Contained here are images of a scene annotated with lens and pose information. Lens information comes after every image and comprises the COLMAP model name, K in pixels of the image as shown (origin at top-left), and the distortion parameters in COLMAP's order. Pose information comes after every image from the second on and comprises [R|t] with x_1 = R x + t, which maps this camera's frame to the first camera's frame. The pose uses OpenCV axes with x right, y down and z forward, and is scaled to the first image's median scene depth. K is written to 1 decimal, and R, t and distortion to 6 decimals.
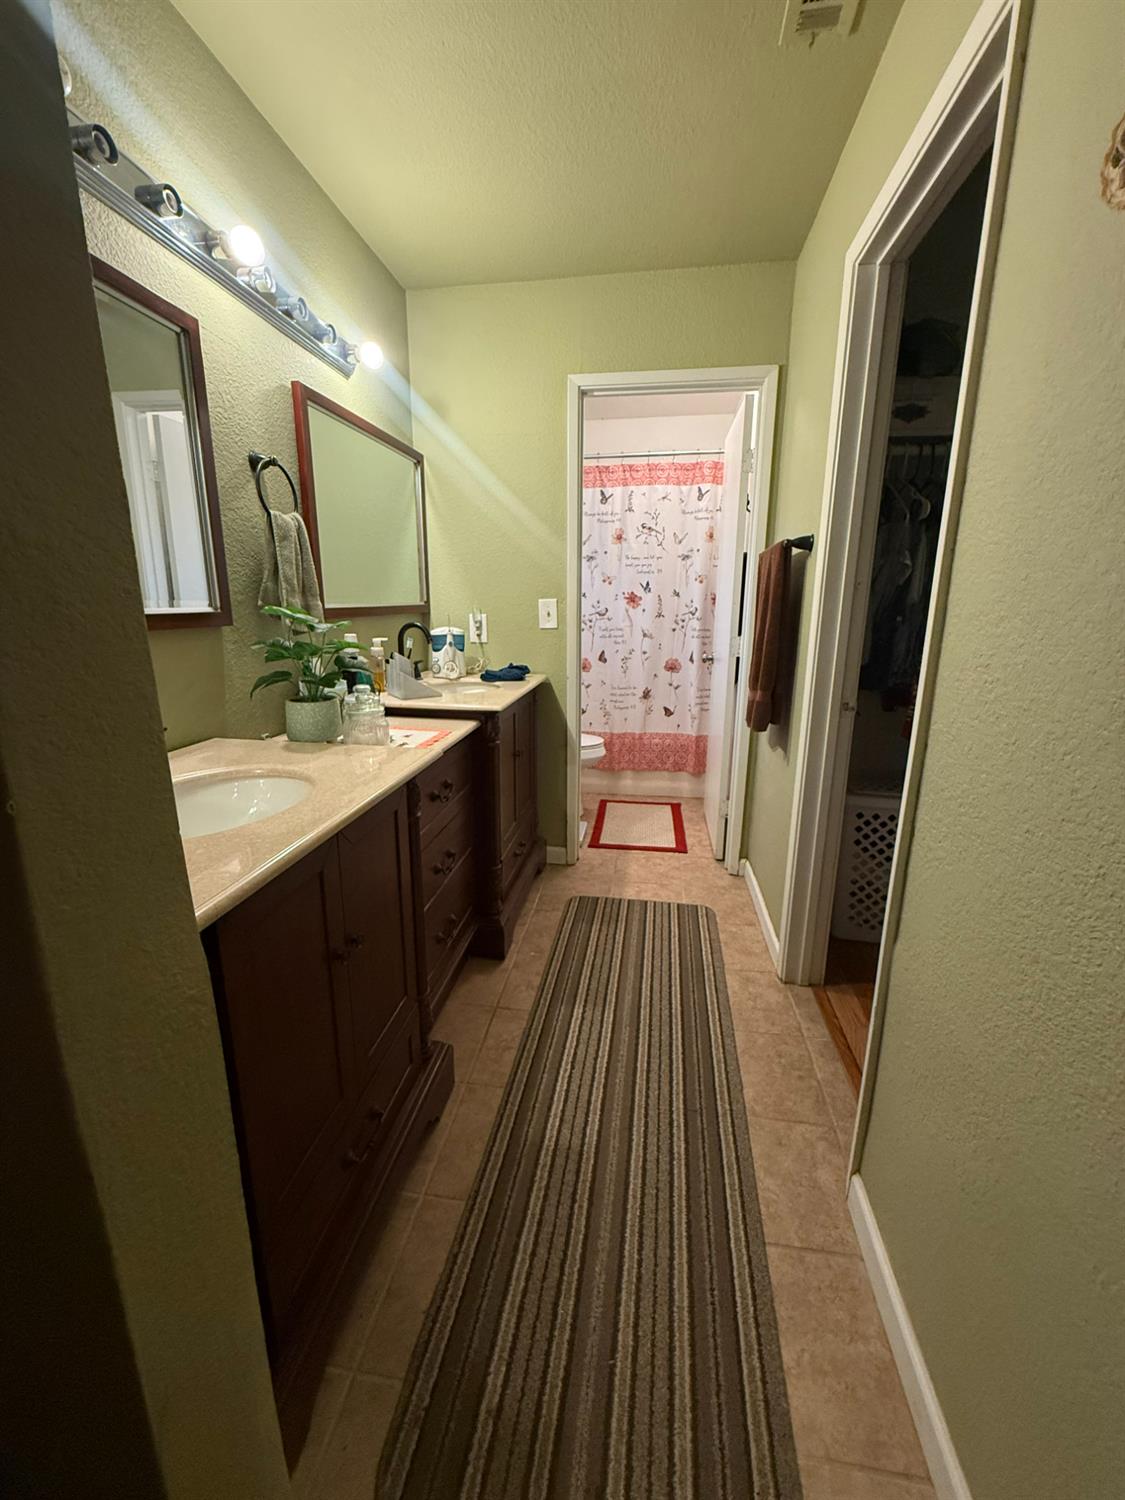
lens RADIAL K [[596.2, 0, 561.5], [0, 596.2, 748.7], [0, 0, 1]] dist [-0.001895, 0.000805]
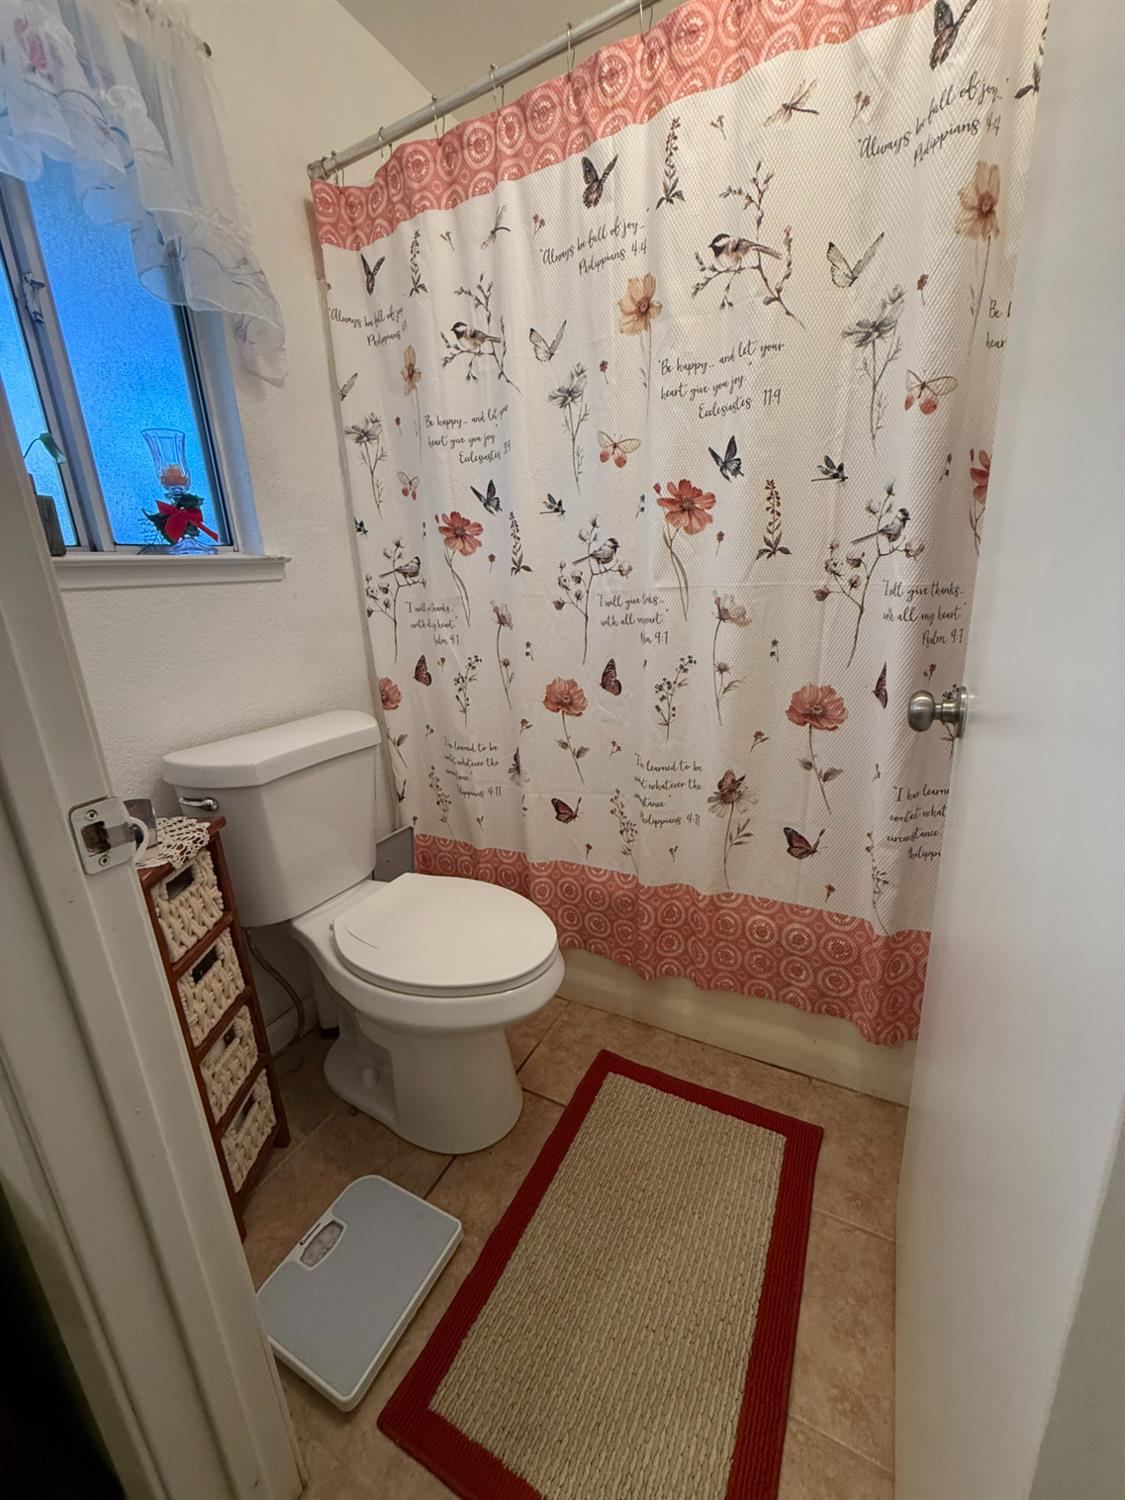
lens RADIAL K [[596.2, 0, 564.5], [0, 596.2, 747.3], [0, 0, 1]] dist [-0.001895, 0.000805]
pose [[0.940720, 0.041248, -0.336668, 0.171471], [-0.023826, 0.998162, 0.055717, -0.135498], [0.338347, -0.044392, 0.939974, 0.667354]]
